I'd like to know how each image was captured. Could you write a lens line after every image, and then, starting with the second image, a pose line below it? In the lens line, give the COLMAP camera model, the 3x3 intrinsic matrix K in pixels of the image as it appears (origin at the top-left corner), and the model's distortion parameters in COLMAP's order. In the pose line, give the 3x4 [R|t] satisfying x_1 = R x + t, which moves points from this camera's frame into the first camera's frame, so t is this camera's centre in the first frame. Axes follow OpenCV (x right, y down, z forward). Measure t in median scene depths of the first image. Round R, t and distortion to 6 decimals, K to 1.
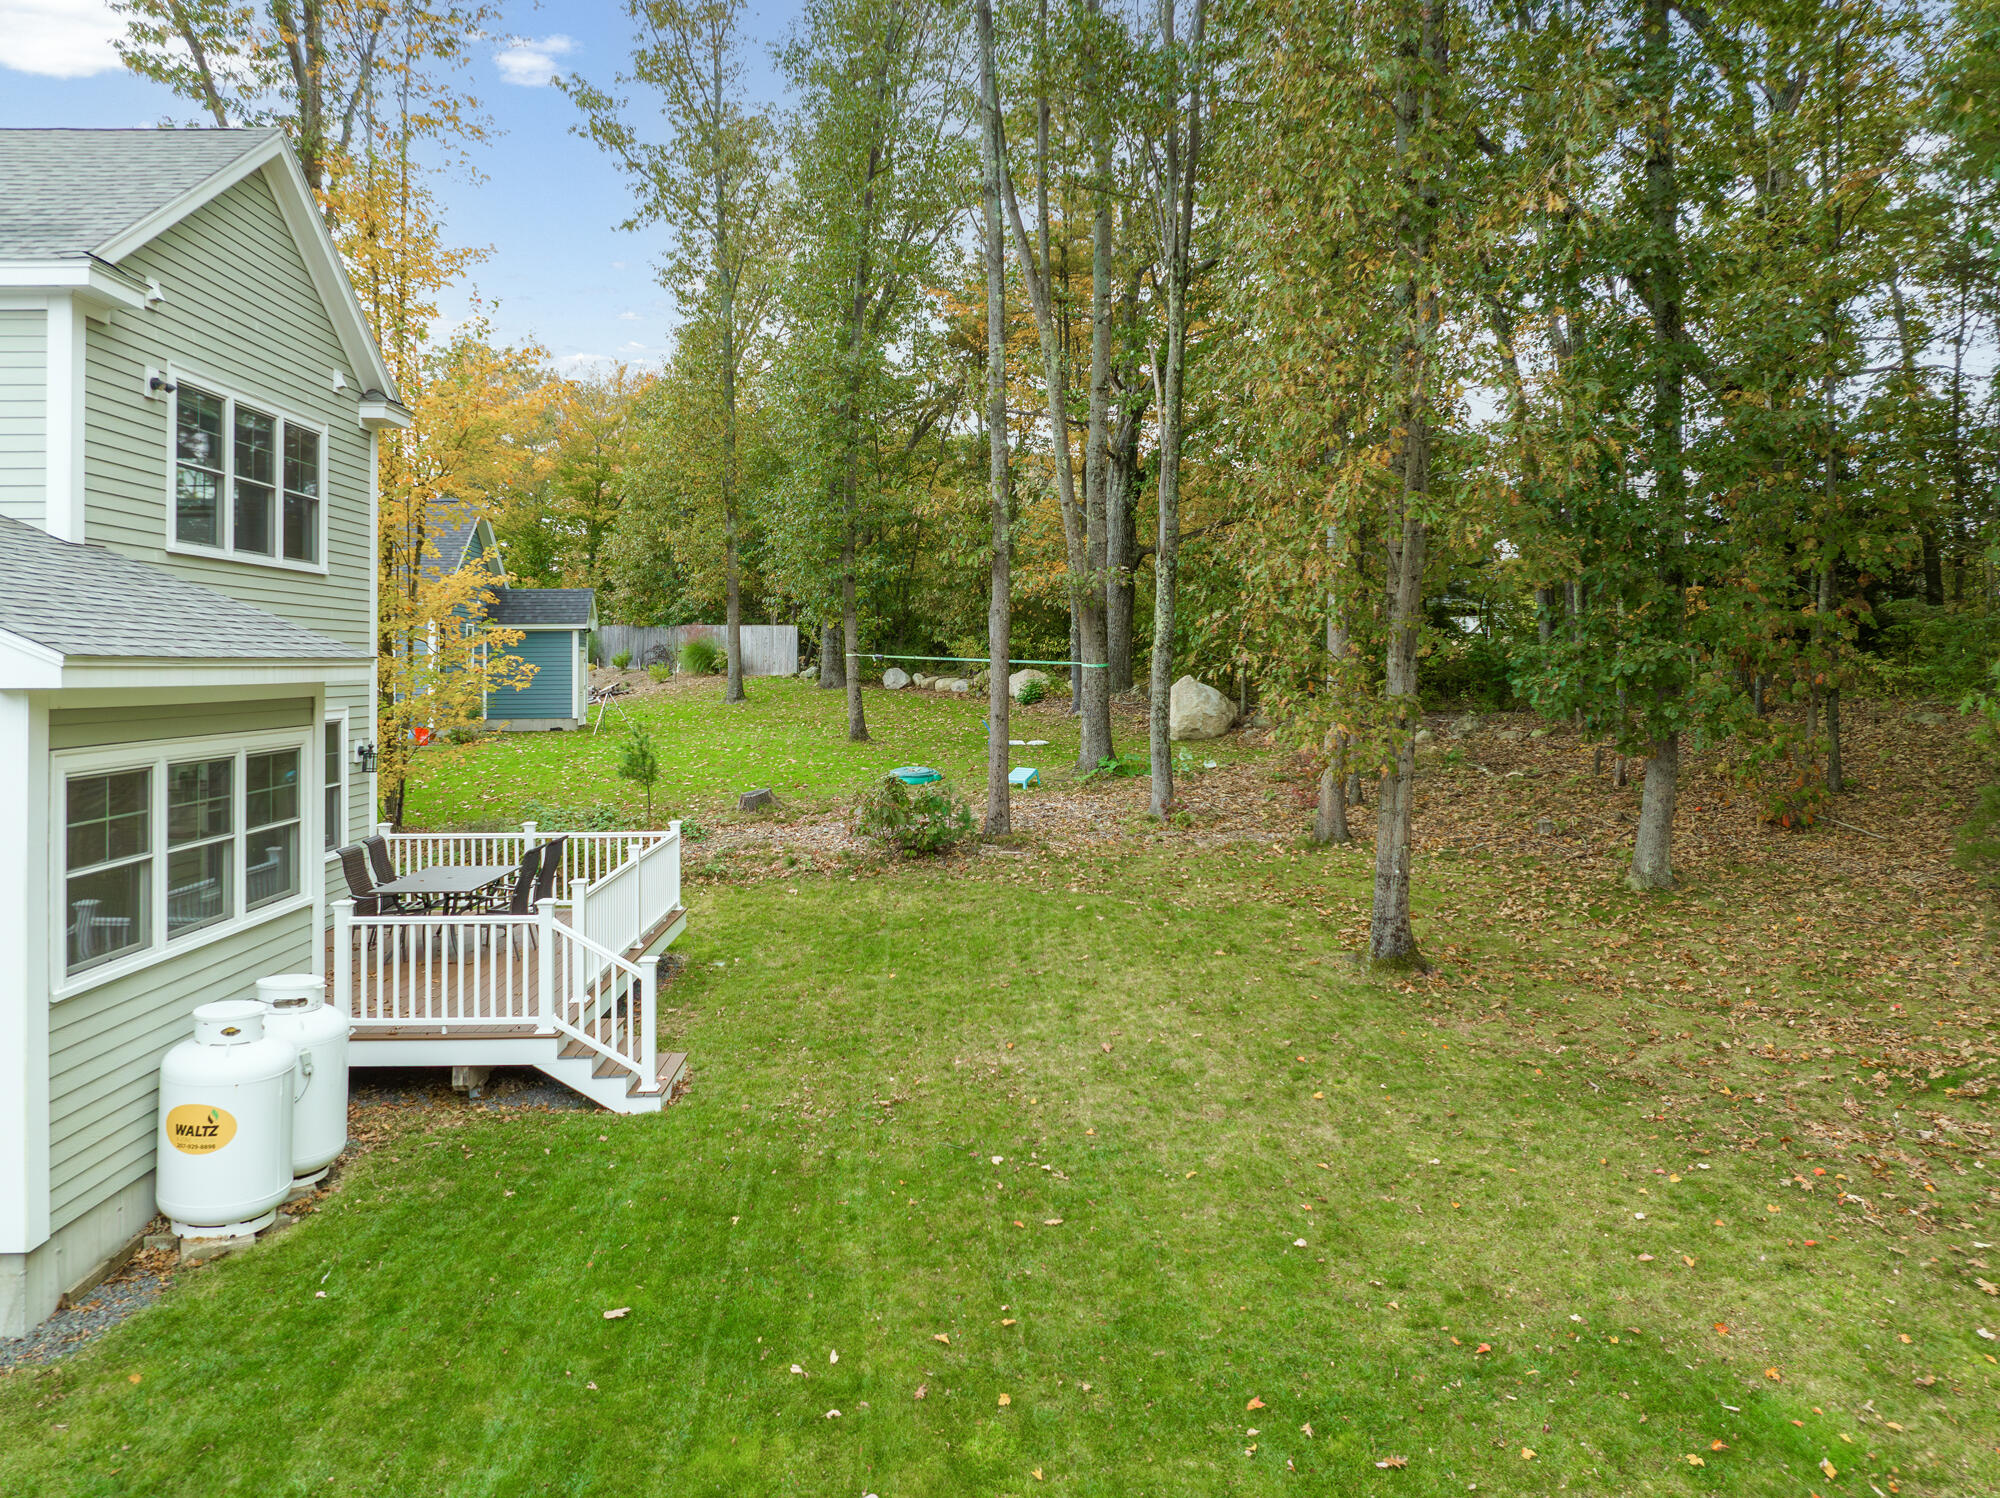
lens RADIAL K [[1424.9, 0, 1000.0], [0, 1424.9, 749.0], [0, 0, 1]] dist [-0.020775, -0.002858]
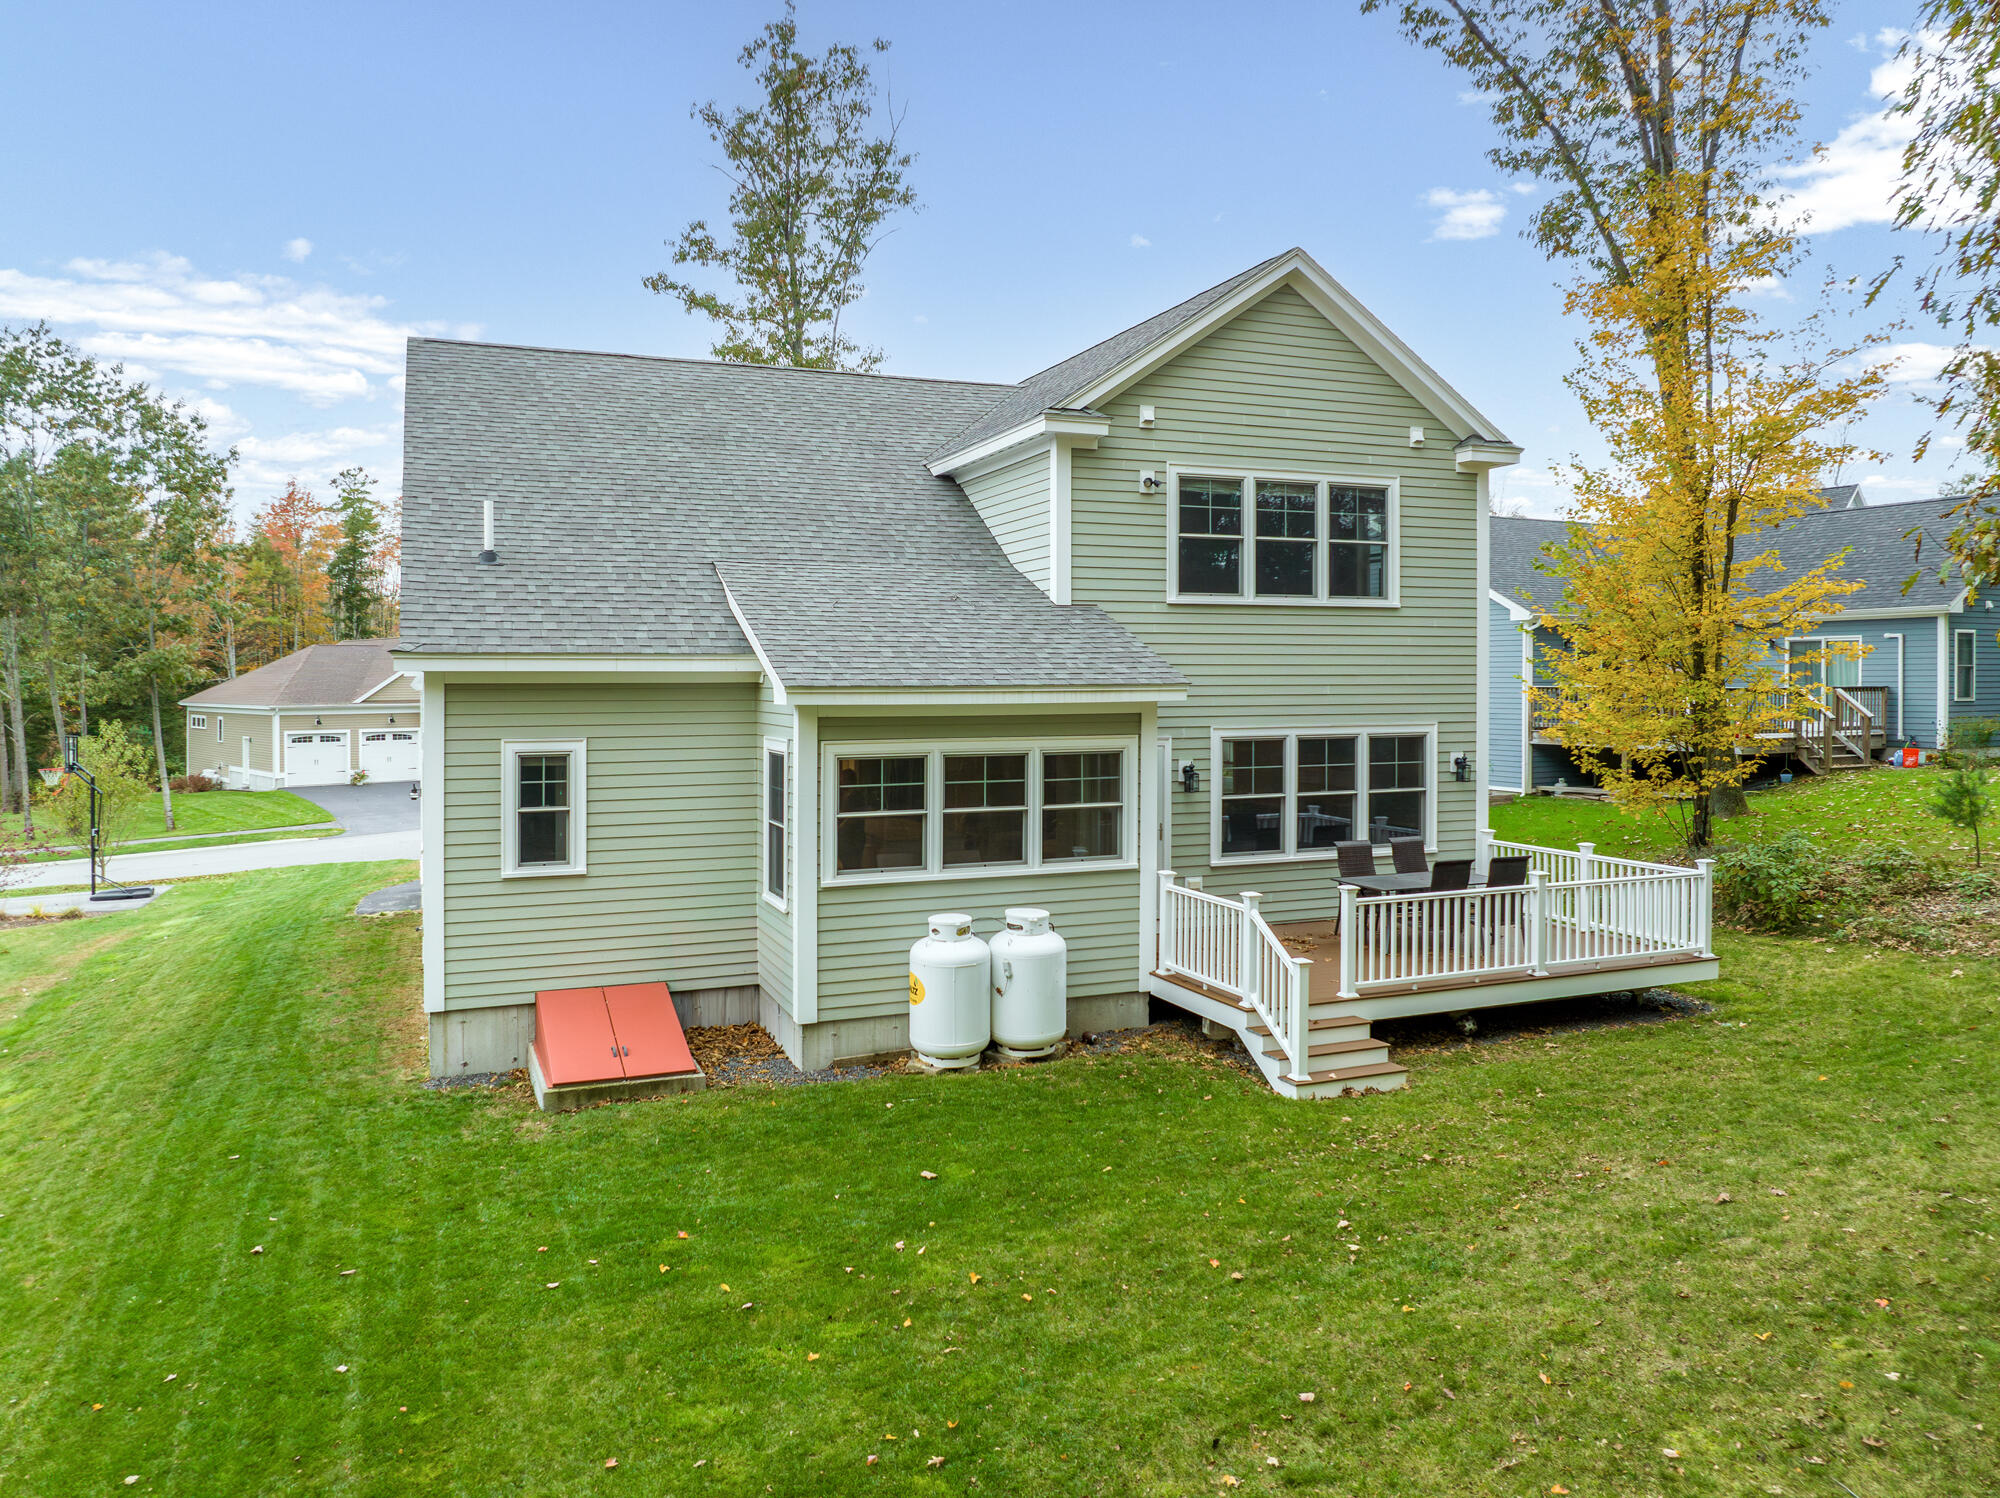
lens RADIAL K [[1424.9, 0, 1000.0], [0, 1424.9, 749.0], [0, 0, 1]] dist [-0.020775, -0.002858]
pose [[0.342008, 0.049399, -0.938398, 0.758794], [-0.048518, 0.998214, 0.034865, -0.045431], [0.938444, 0.033605, 0.343793, 0.436165]]
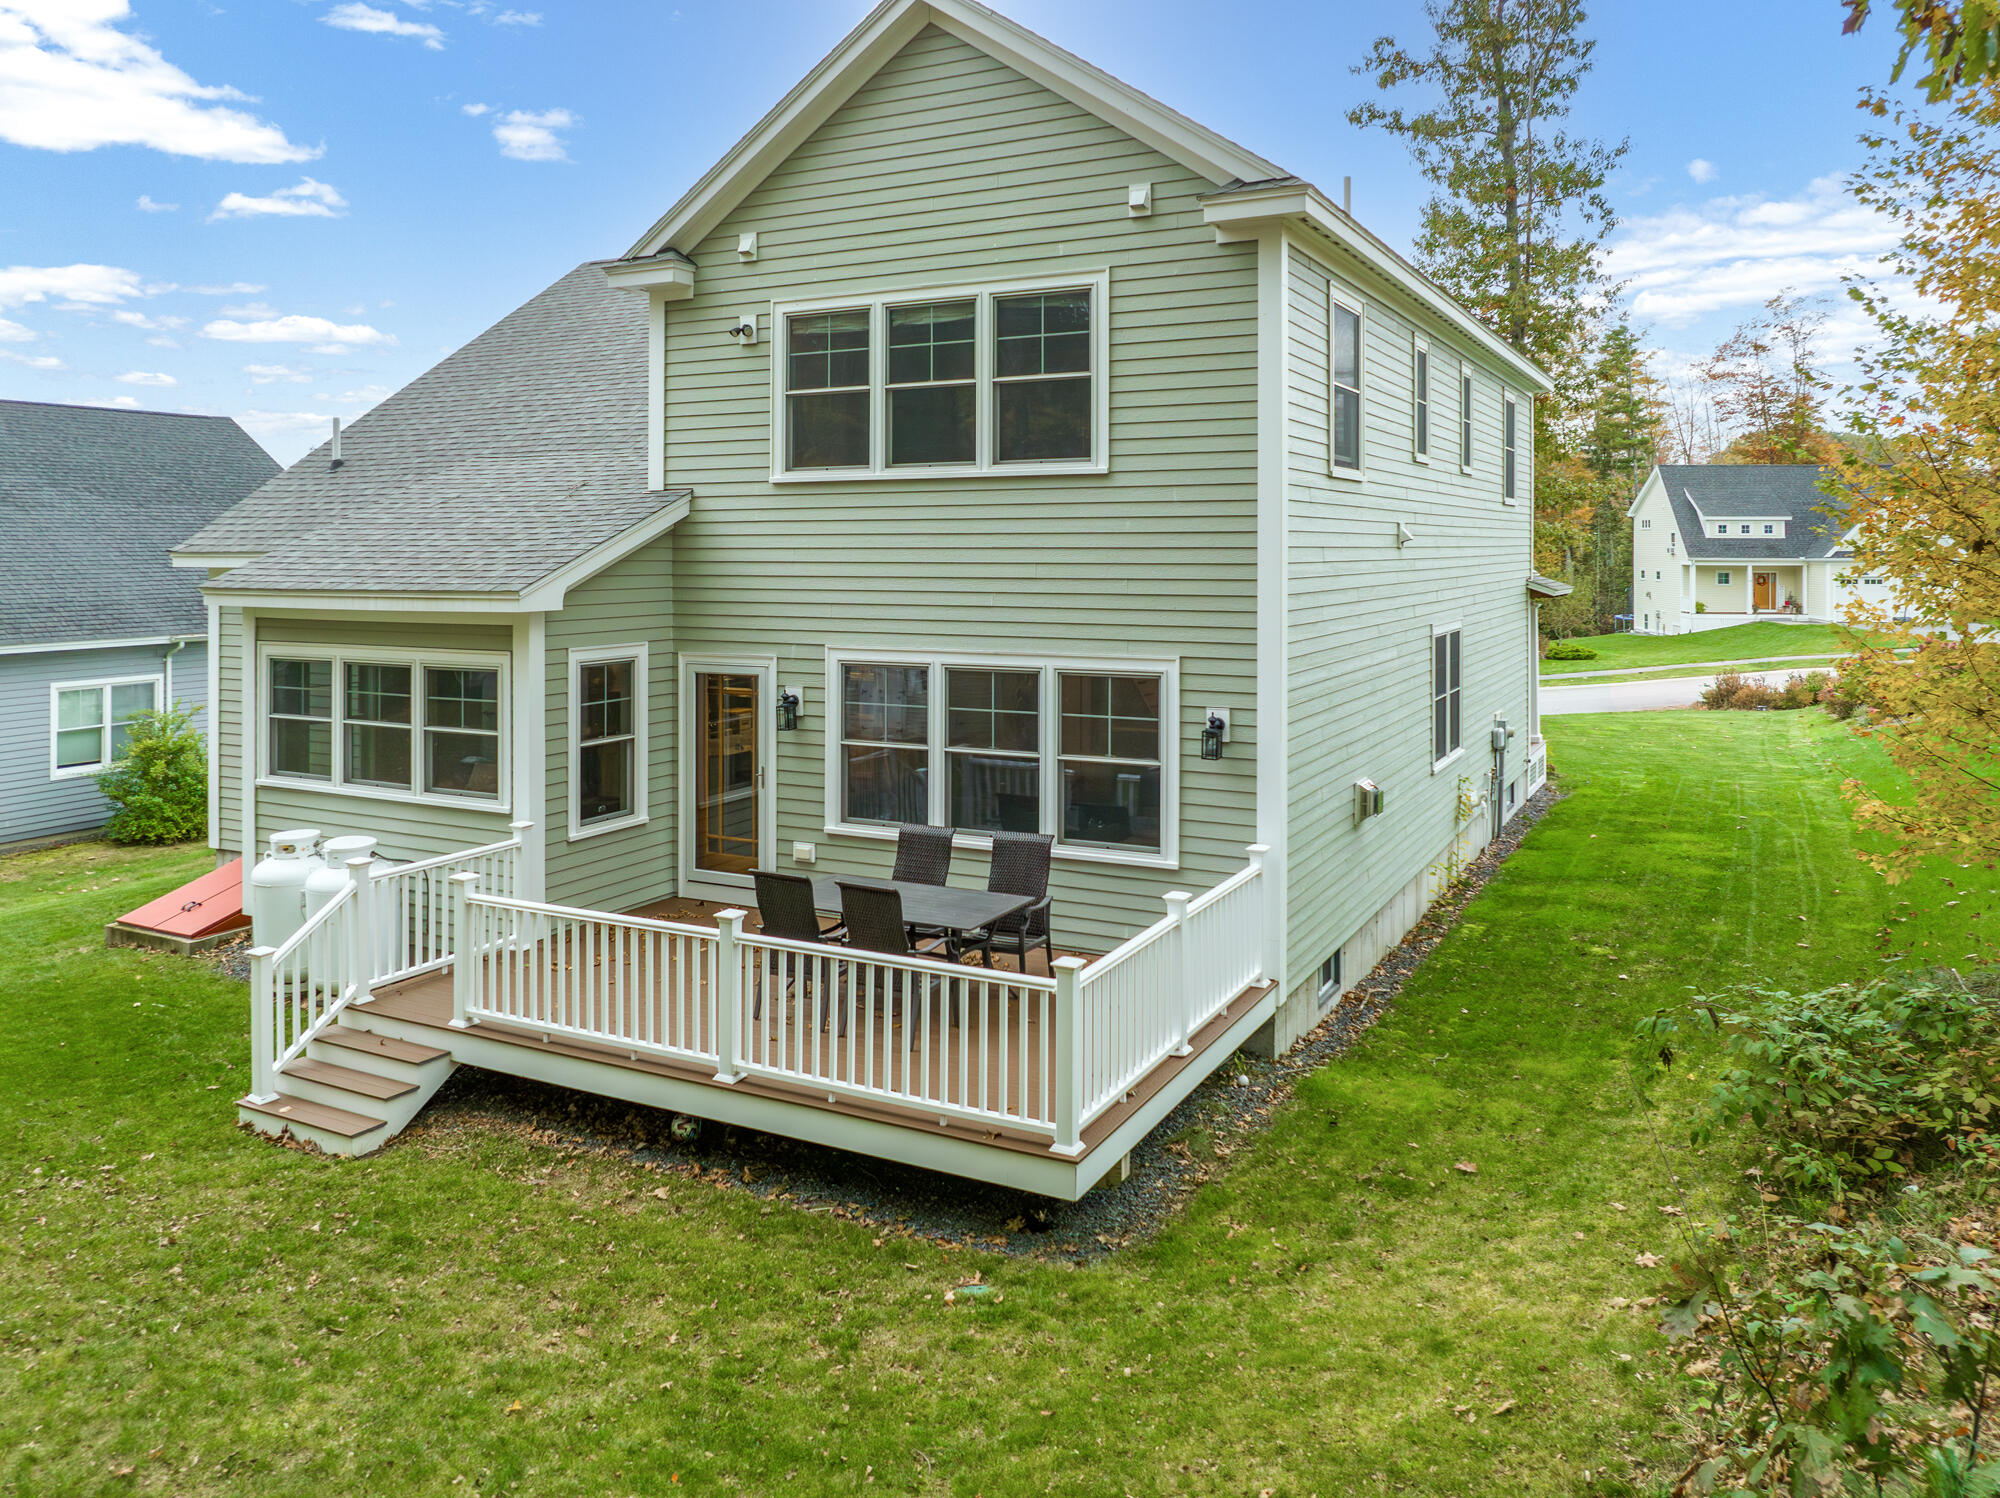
lens RADIAL K [[1463.7, 0, 1003.1], [0, 1463.7, 571.1], [0, 0, 1]] dist [-0.000673, -0.000170]
pose [[-0.498017, 0.021135, -0.866910, 0.318487], [-0.041512, 0.997976, 0.048178, -0.154493], [0.866173, 0.059981, -0.496131, 1.959840]]
